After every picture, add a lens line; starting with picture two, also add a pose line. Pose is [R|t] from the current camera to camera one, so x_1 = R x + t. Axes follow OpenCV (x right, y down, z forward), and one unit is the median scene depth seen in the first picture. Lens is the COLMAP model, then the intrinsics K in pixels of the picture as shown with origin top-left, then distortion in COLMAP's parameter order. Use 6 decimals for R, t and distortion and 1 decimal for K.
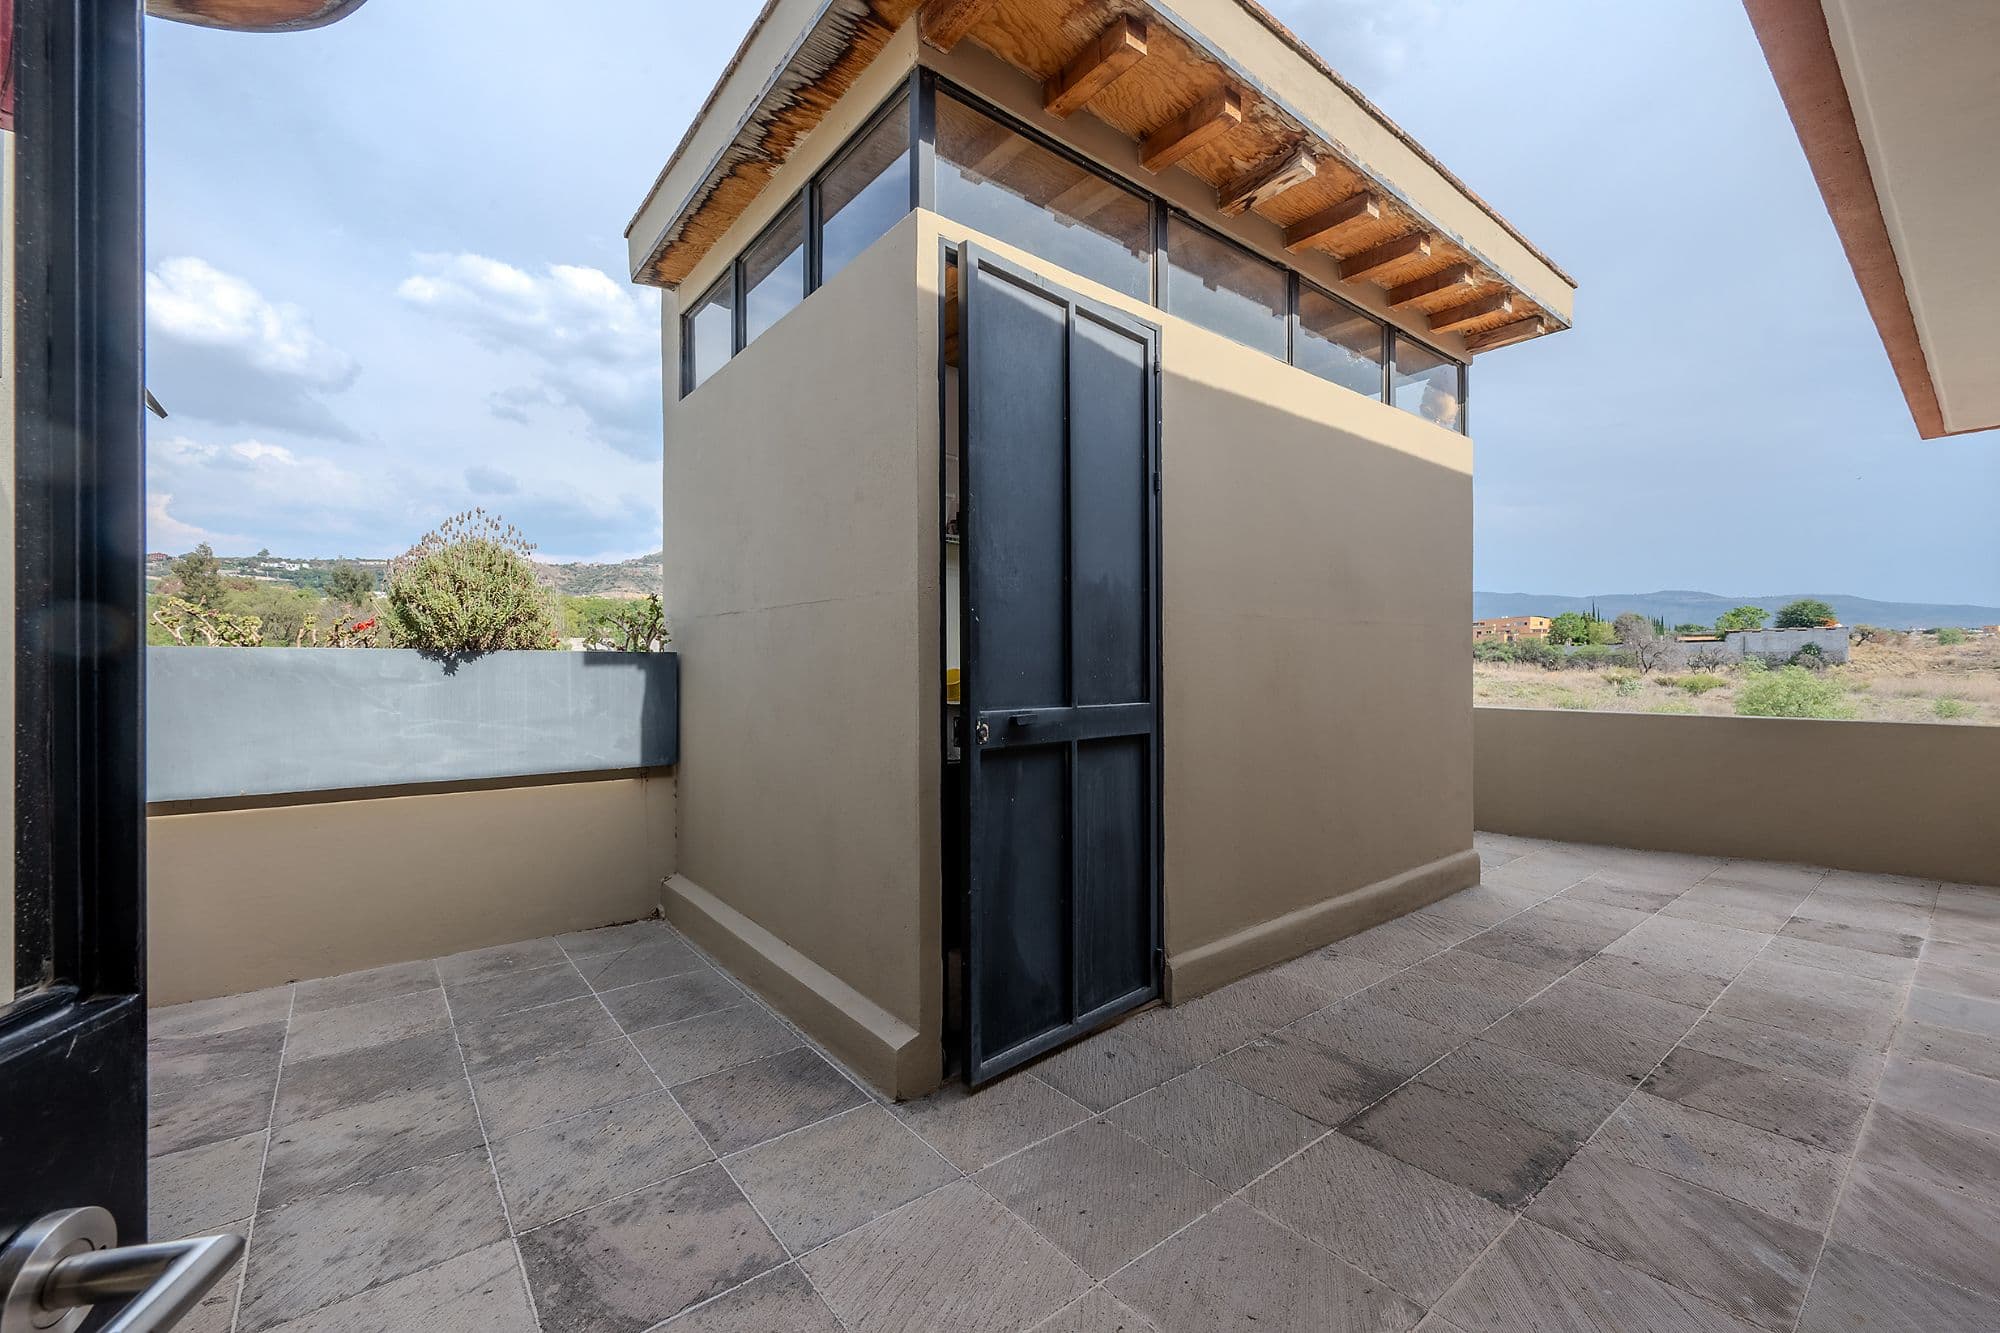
lens RADIAL K [[794.8, 0, 1006.4], [0, 794.8, 665.4], [0, 0, 1]] dist [-0.002607, -0.000236]
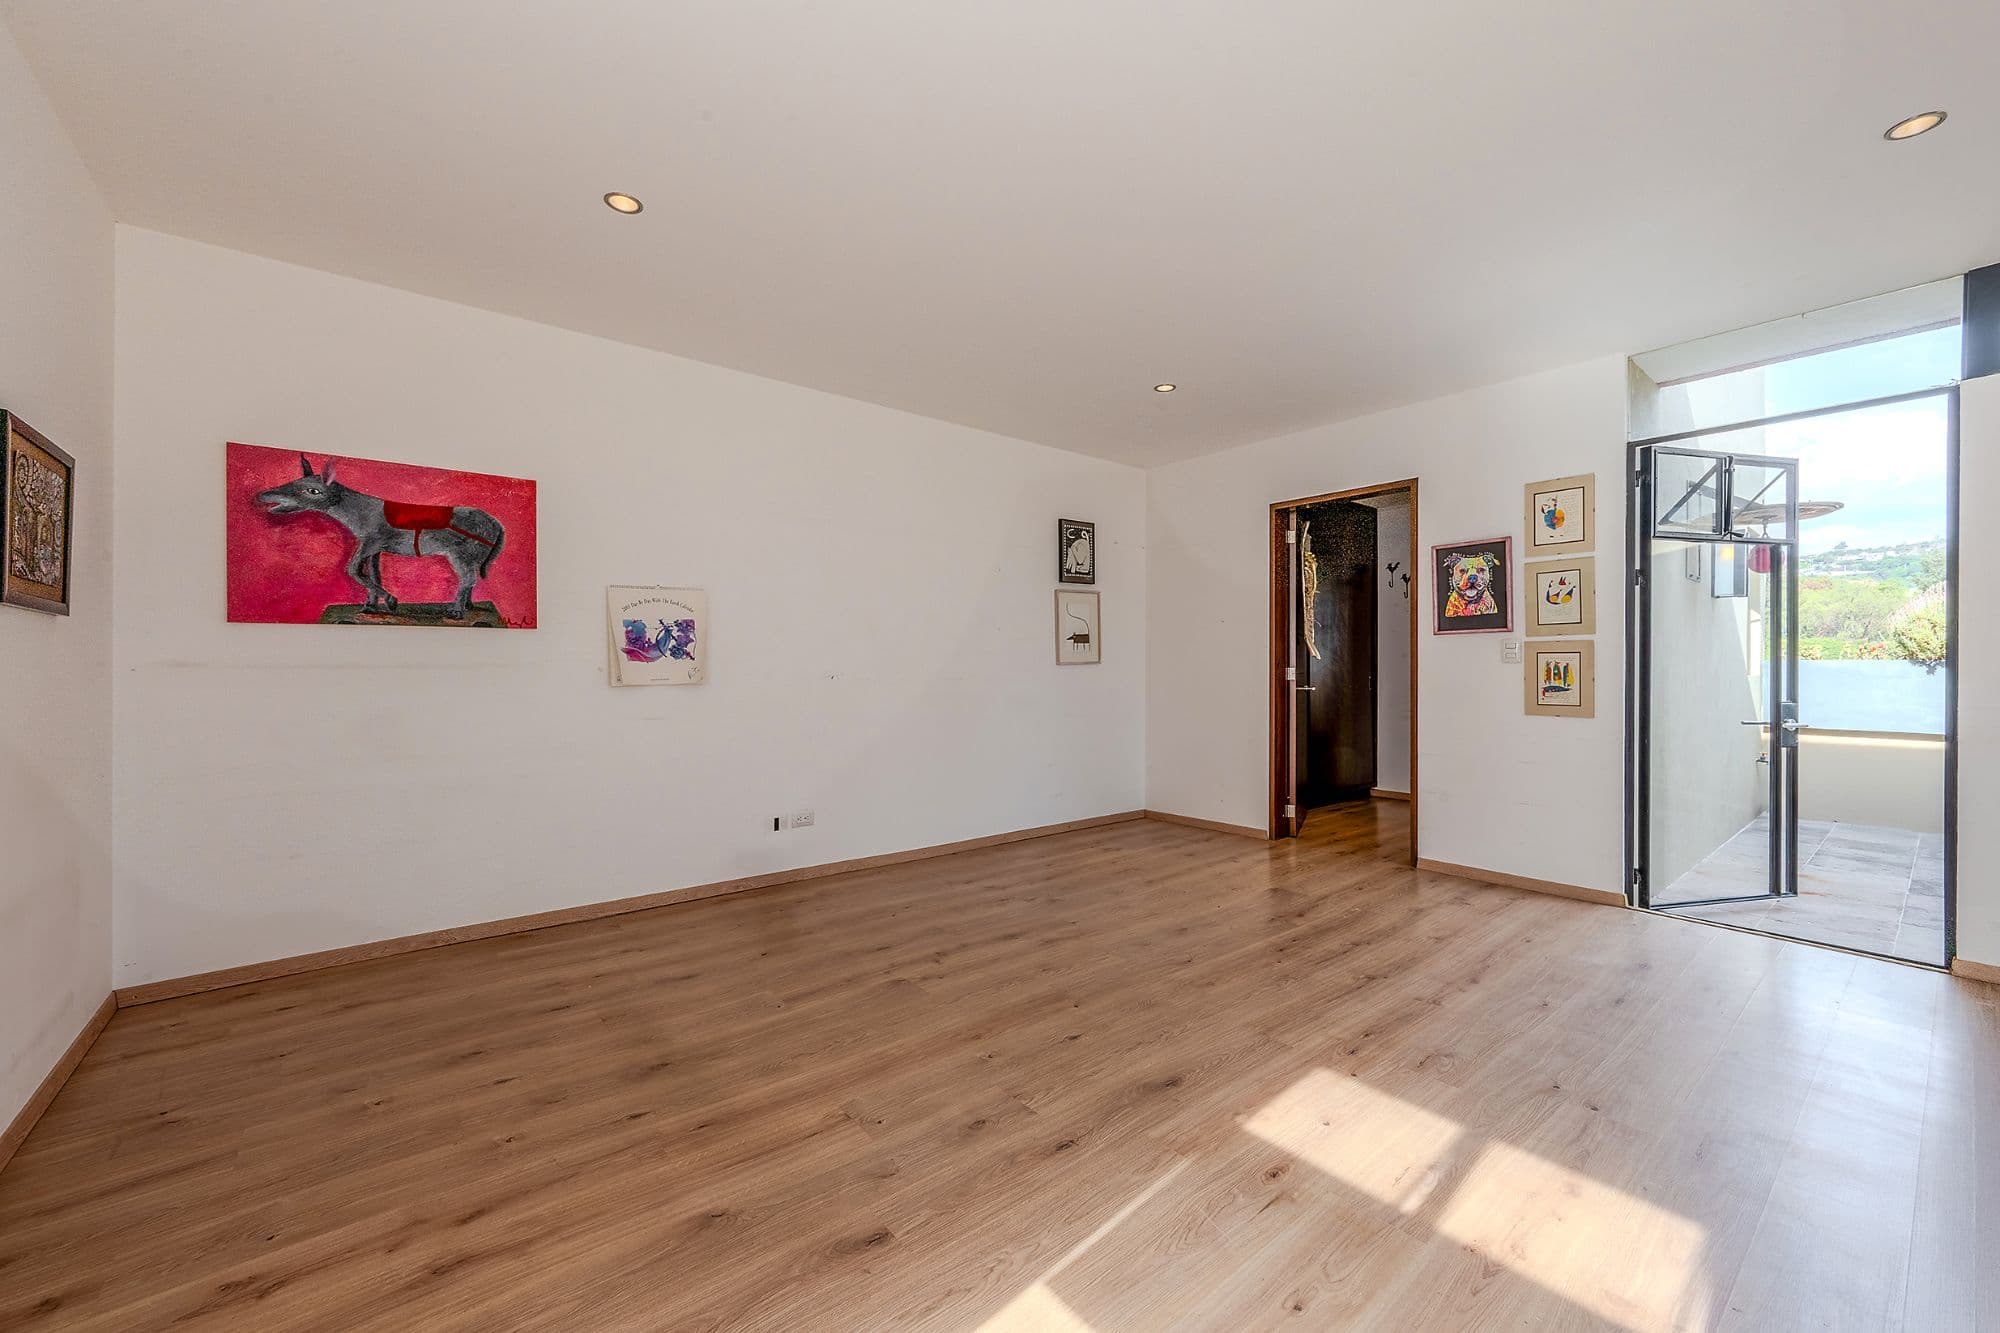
lens RADIAL K [[794.8, 0, 1006.5], [0, 794.8, 668.1], [0, 0, 1]] dist [-0.002607, -0.000236]
pose [[0.007261, 0.004033, -0.999966, 1.365325], [-0.000781, 0.999992, 0.004028, -0.009514], [0.999973, 0.000752, 0.007264, -1.403328]]
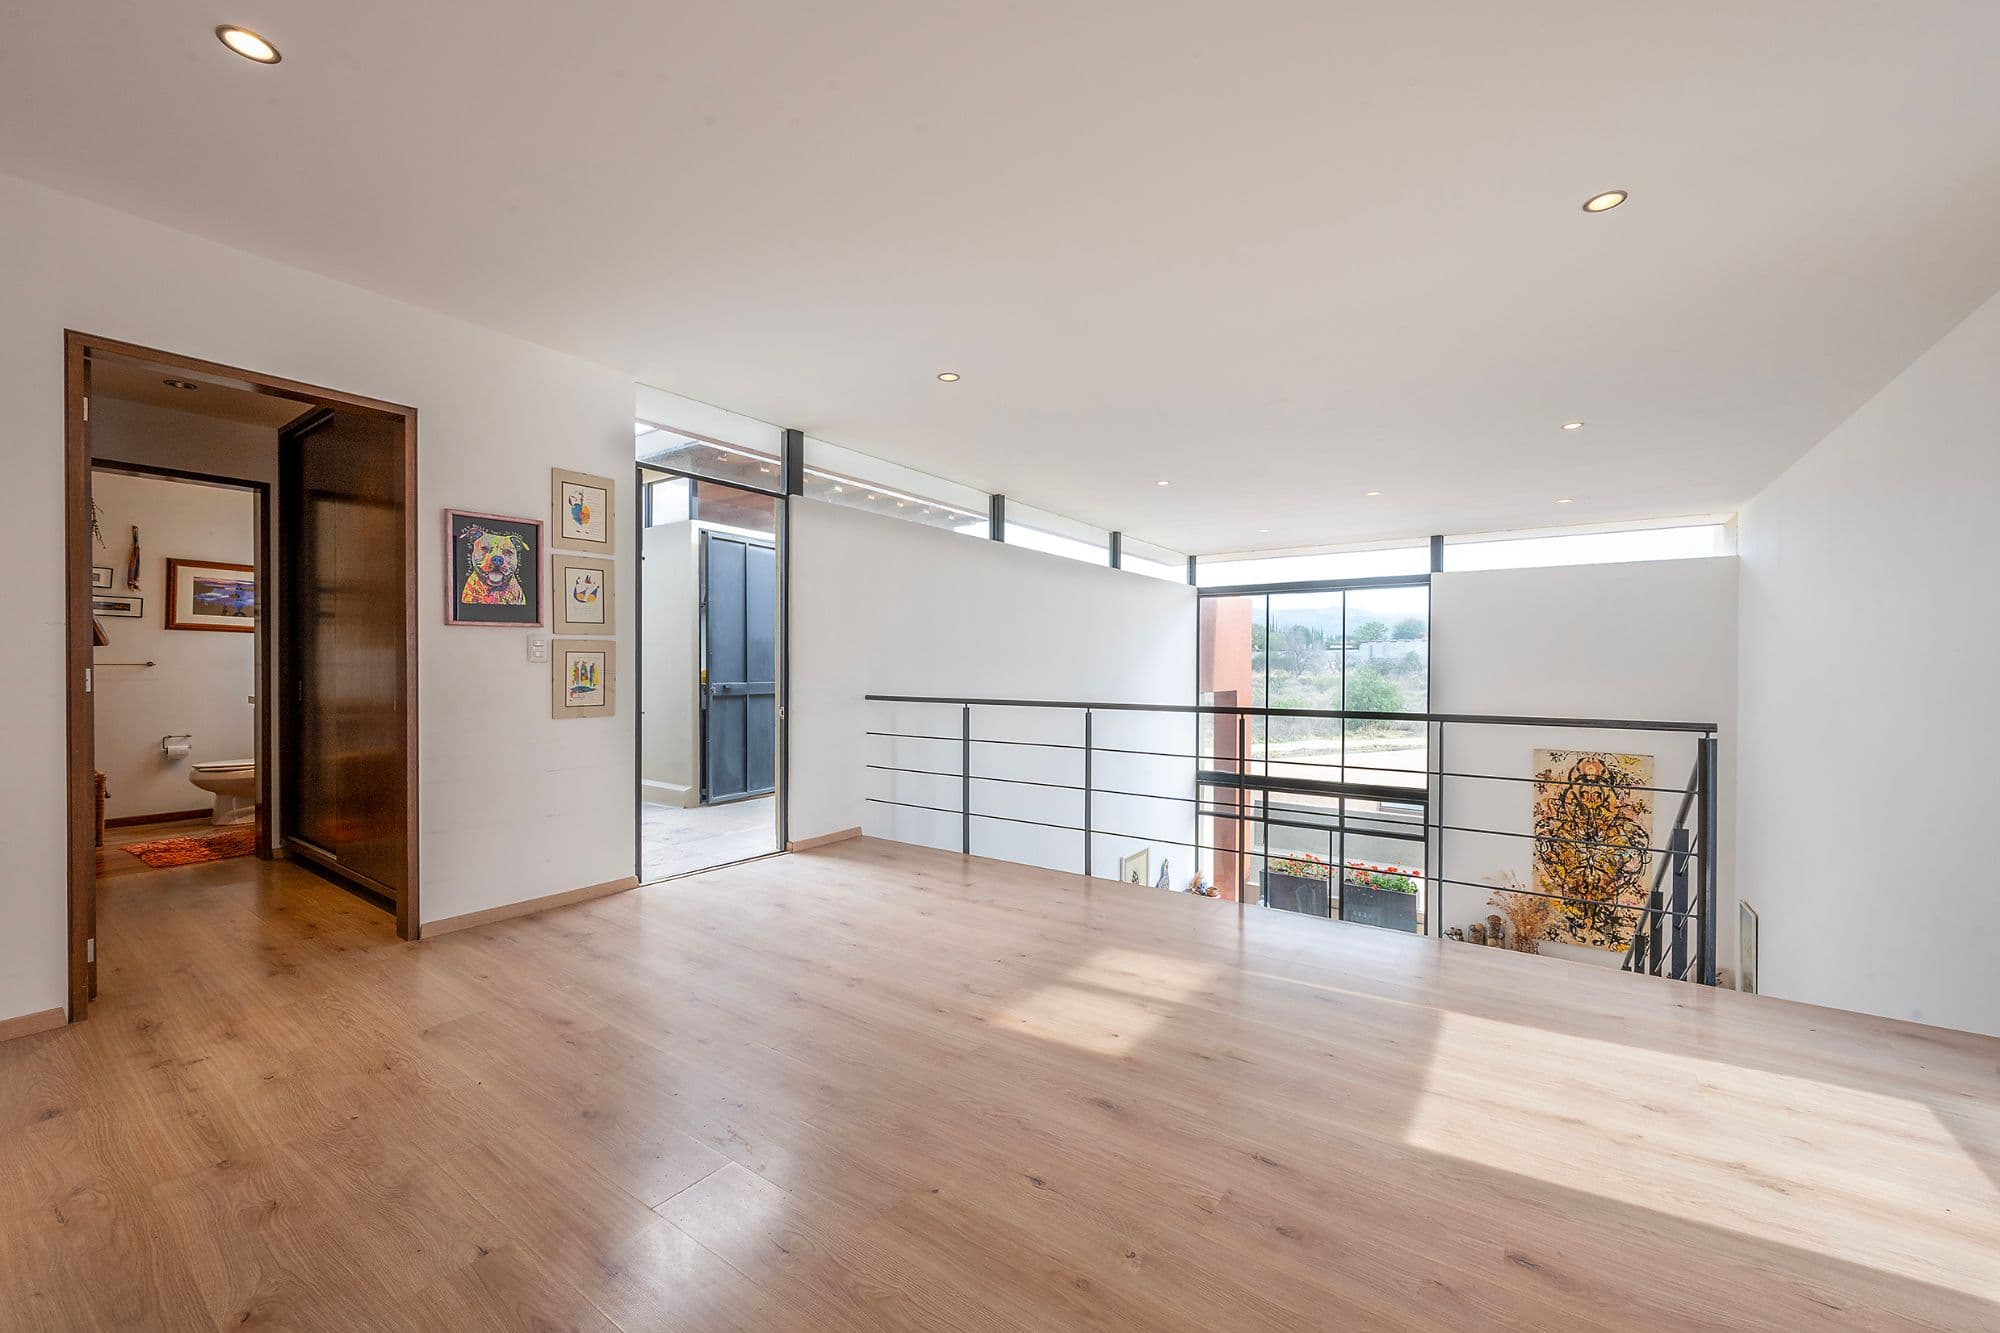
lens RADIAL K [[794.8, 0, 988.6], [0, 794.8, 672.2], [0, 0, 1]] dist [-0.002607, -0.000236]
pose [[0.961508, 0.002193, 0.274768, 0.131660], [-0.004320, 0.999965, 0.007135, -0.010172], [-0.274743, -0.008047, 0.961484, -1.990081]]
